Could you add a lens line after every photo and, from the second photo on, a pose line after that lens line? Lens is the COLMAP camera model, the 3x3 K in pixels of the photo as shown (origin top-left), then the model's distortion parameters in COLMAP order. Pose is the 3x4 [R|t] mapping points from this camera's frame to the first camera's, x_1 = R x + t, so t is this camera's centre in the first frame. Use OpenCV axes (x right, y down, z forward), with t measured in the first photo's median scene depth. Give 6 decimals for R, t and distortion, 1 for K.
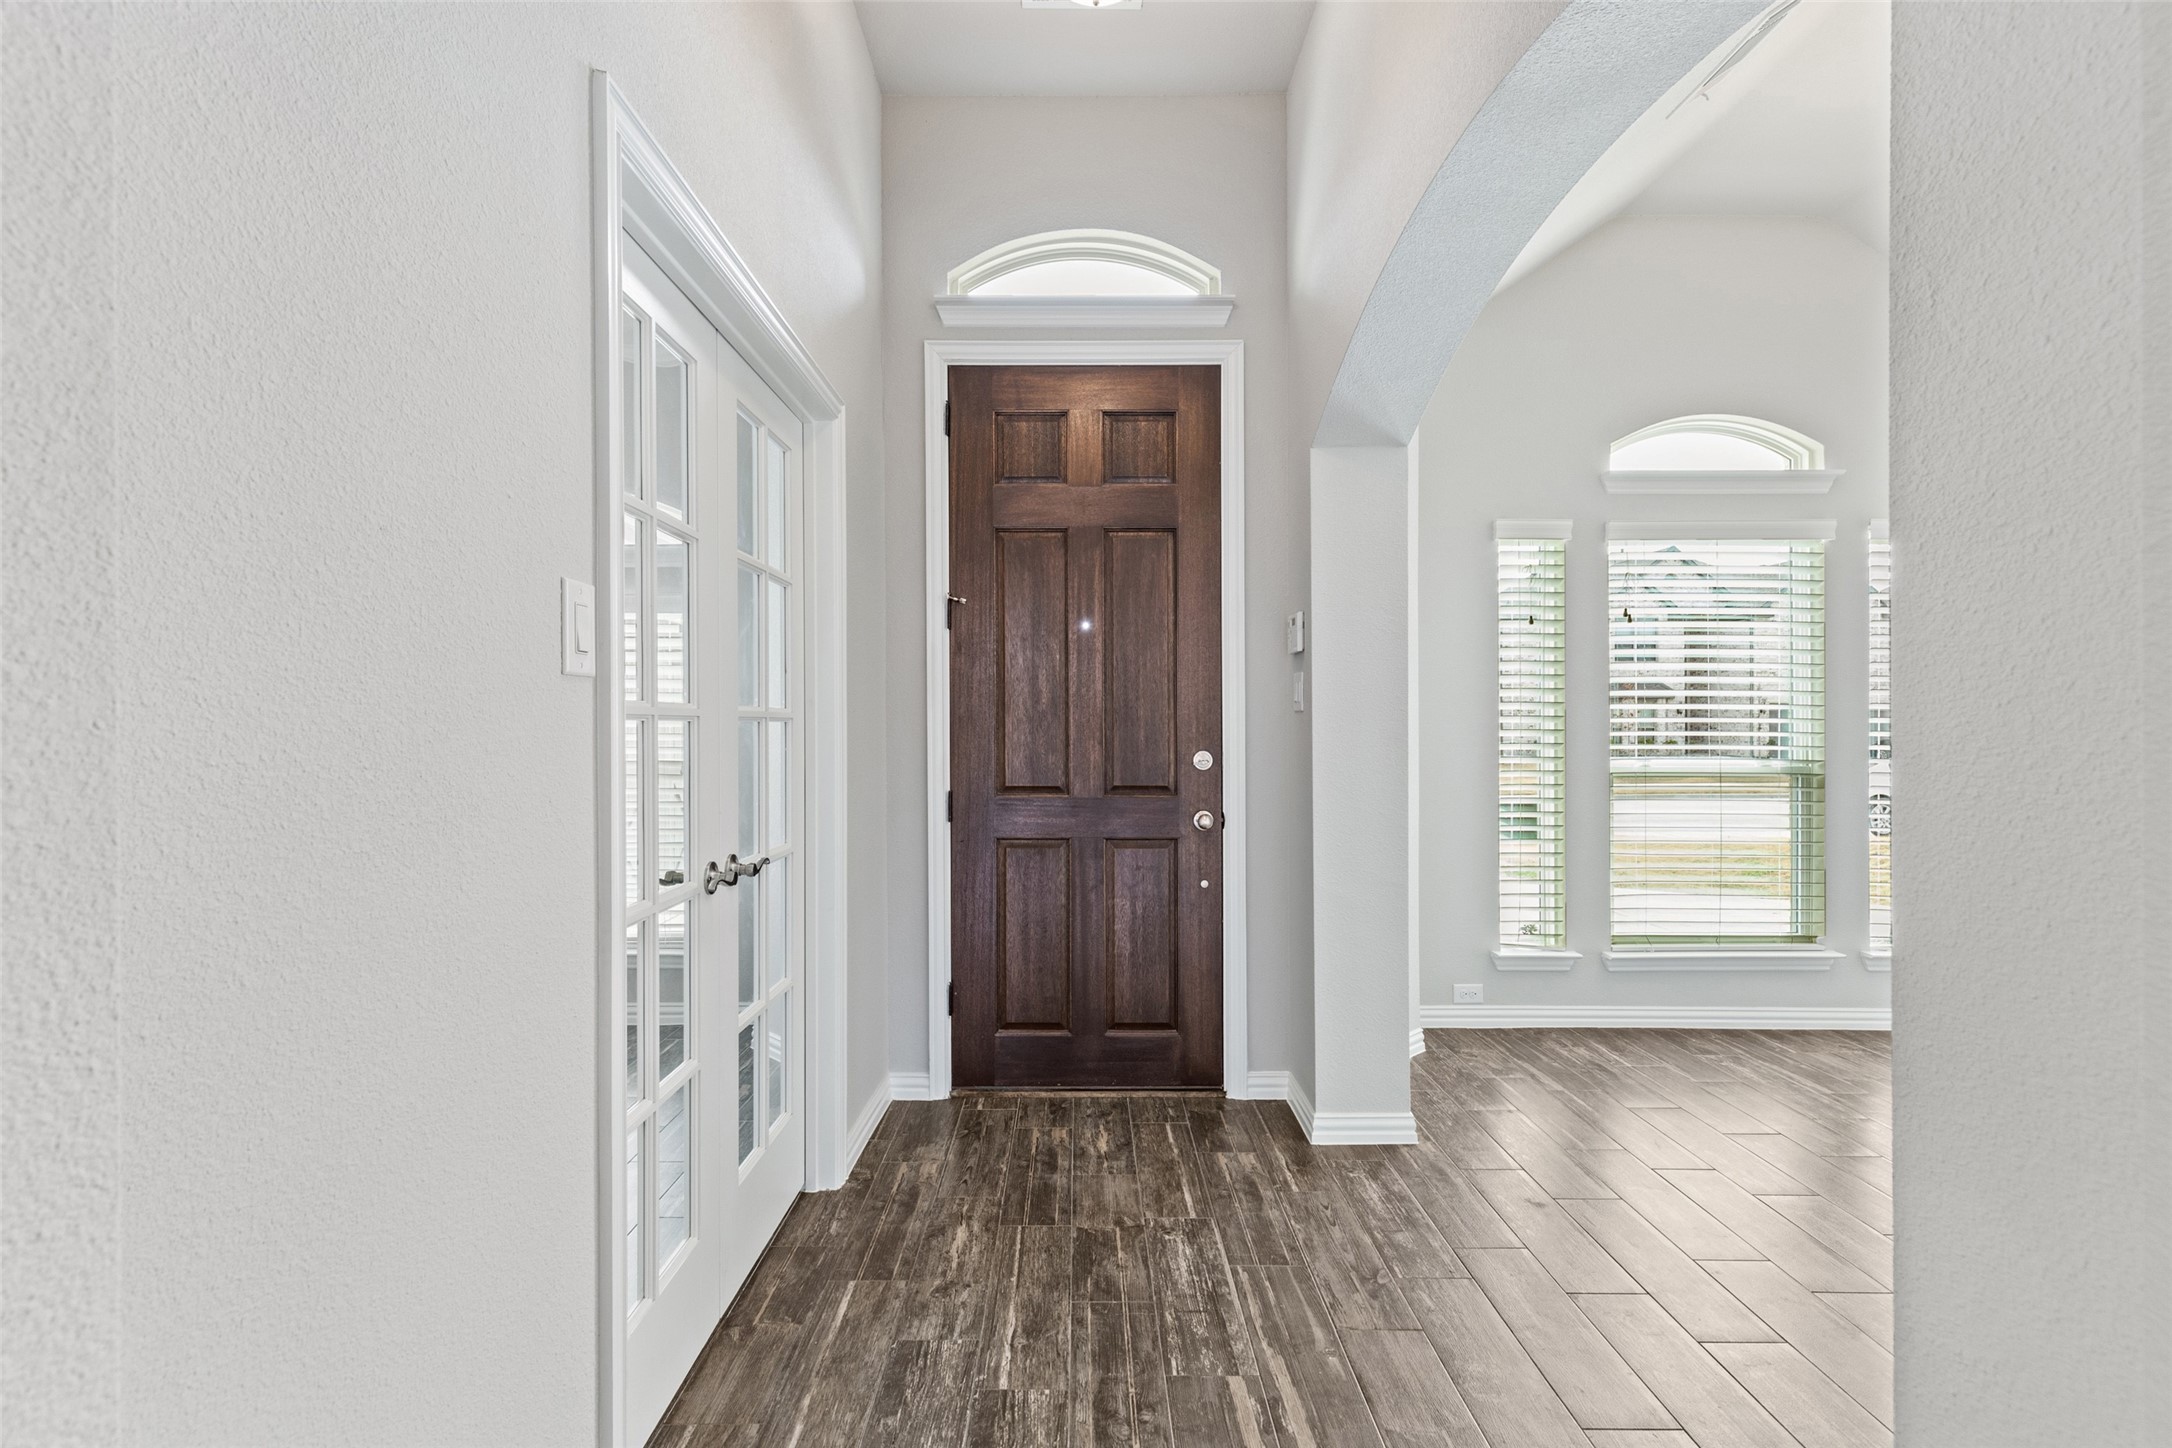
lens RADIAL K [[987.2, 0, 1094.0], [0, 987.2, 717.6], [0, 0, 1]] dist [0.012253, -0.001809]
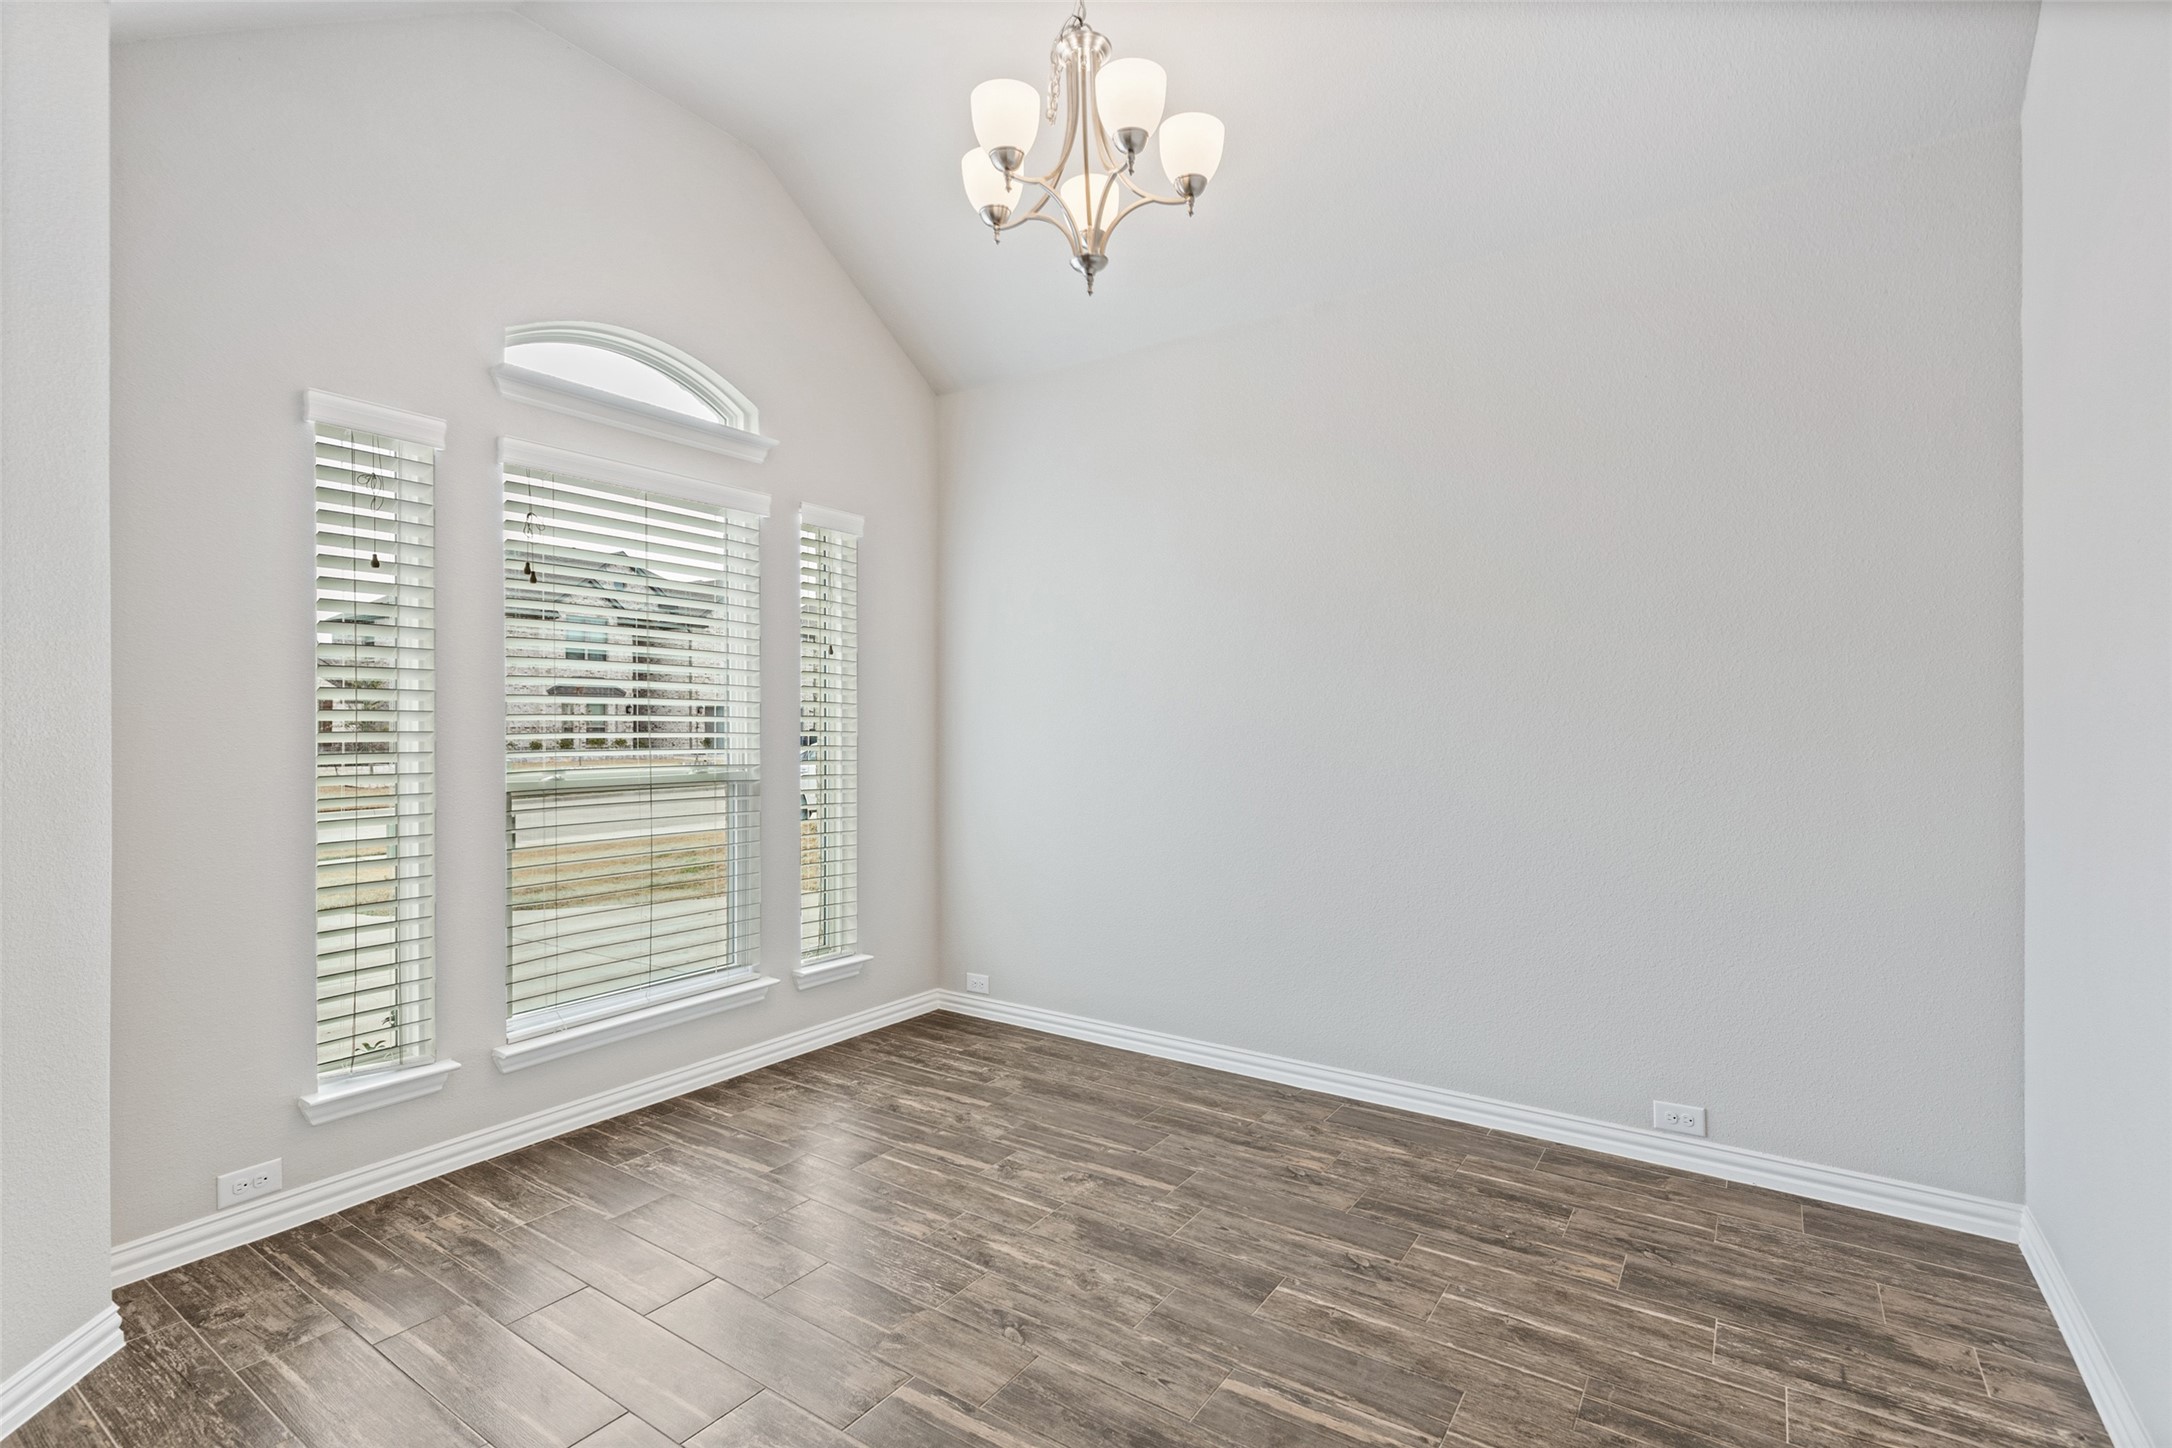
lens RADIAL K [[987.2, 0, 1093.5], [0, 987.2, 723.1], [0, 0, 1]] dist [0.012253, -0.001809]
pose [[0.563998, -0.003568, 0.825769, 0.178084], [-0.001536, 0.999984, 0.005370, 0.001477], [-0.825775, -0.004297, 0.563984, 0.261463]]
